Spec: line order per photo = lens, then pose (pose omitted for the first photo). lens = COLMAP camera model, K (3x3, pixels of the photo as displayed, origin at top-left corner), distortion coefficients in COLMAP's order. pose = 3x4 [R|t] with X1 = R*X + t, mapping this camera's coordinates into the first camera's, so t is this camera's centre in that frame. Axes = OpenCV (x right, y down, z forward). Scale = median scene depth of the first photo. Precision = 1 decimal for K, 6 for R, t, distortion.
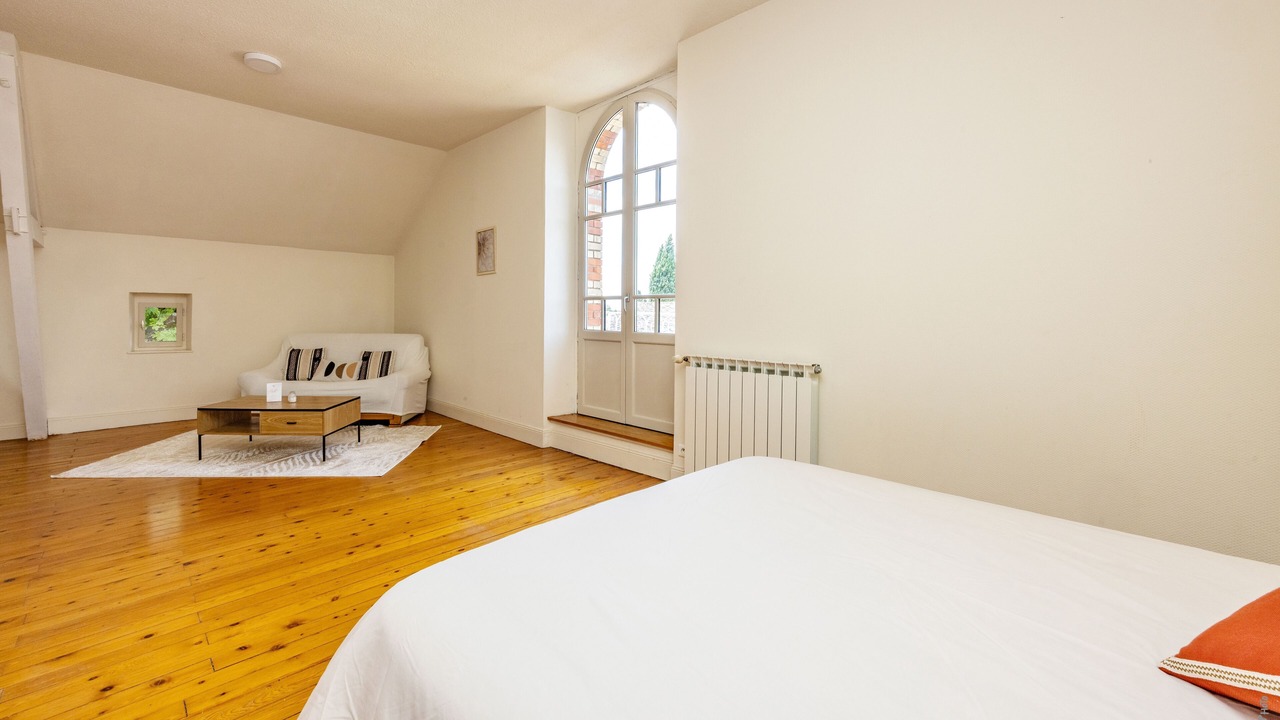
lens RADIAL K [[526.7, 0, 610.9], [0, 526.7, 321.8], [0, 0, 1]] dist [-0.000700, -0.000441]
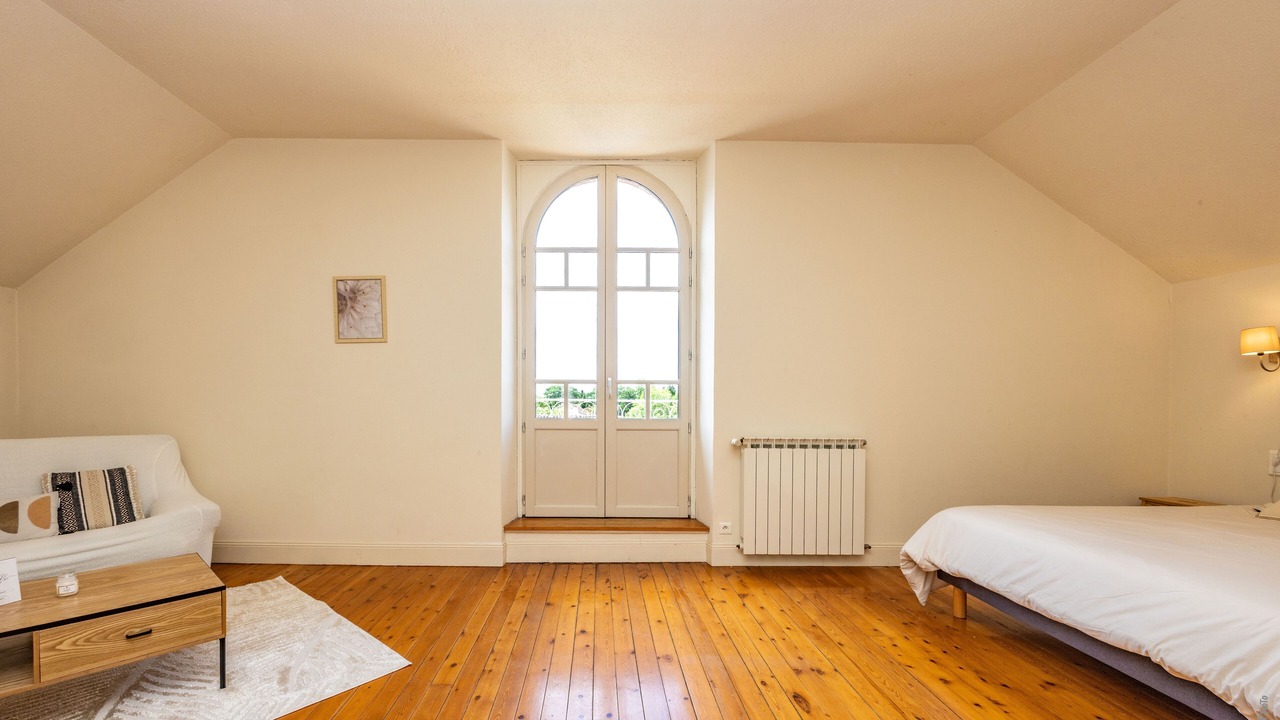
lens RADIAL K [[513.9, 0, 602.6], [0, 513.9, 409.7], [0, 0, 1]] dist [-0.000488, -0.000040]
pose [[0.687709, -0.015767, 0.725815, -0.513071], [0.010186, 0.999875, 0.012070, -0.006602], [-0.725915, -0.000907, 0.687784, 0.303880]]
